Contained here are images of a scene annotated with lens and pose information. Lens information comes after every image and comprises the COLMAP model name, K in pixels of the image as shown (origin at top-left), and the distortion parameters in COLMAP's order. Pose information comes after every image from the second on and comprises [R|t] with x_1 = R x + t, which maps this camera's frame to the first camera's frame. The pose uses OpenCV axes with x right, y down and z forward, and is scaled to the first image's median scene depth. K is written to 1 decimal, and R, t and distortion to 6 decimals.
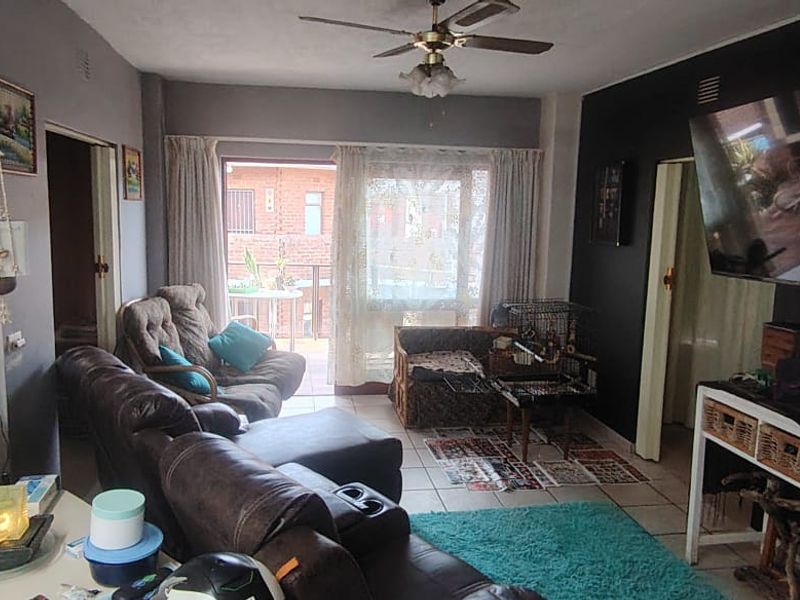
lens RADIAL K [[650.6, 0, 397.4], [0, 650.6, 297.9], [0, 0, 1]] dist [0.010190, -0.017189]
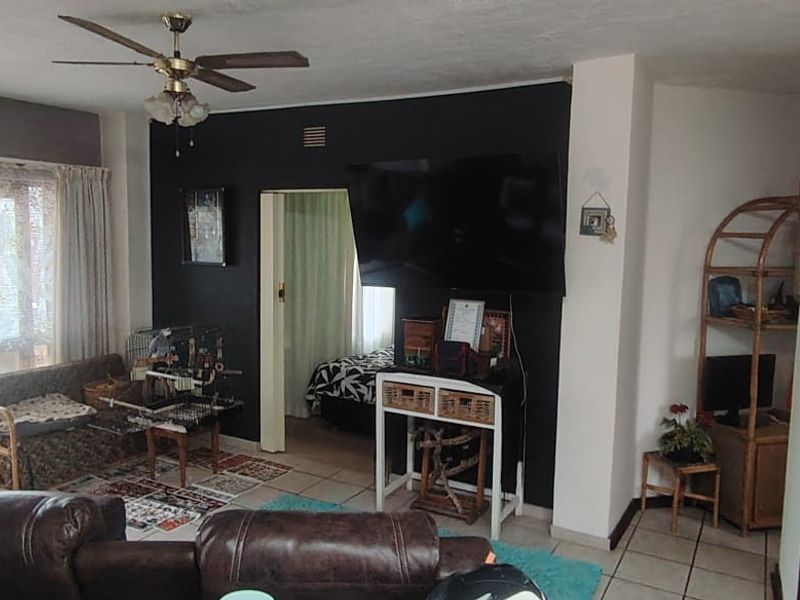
lens RADIAL K [[650.6, 0, 401.1], [0, 650.6, 298.0], [0, 0, 1]] dist [0.010190, -0.017189]
pose [[0.626478, -0.090582, 0.774157, -0.345397], [0.102198, 0.994196, 0.033625, -0.036204], [-0.772710, 0.058052, 0.632099, 0.101698]]
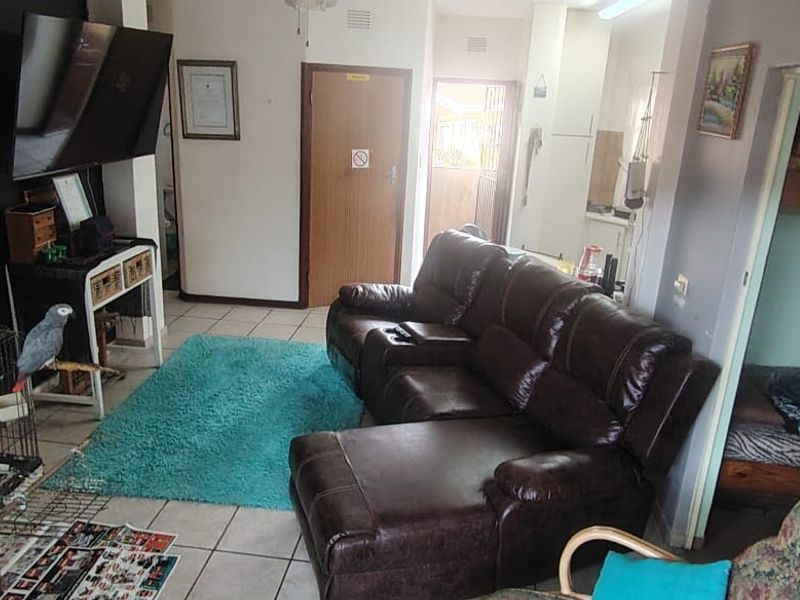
lens RADIAL K [[650.6, 0, 395.8], [0, 650.6, 299.9], [0, 0, 1]] dist [0.010190, -0.017189]
pose [[-0.963498, -0.147696, 0.223289, -0.221289], [-0.040941, 0.905530, 0.422303, -0.228105], [-0.264567, 0.397746, -0.878523, 1.322191]]
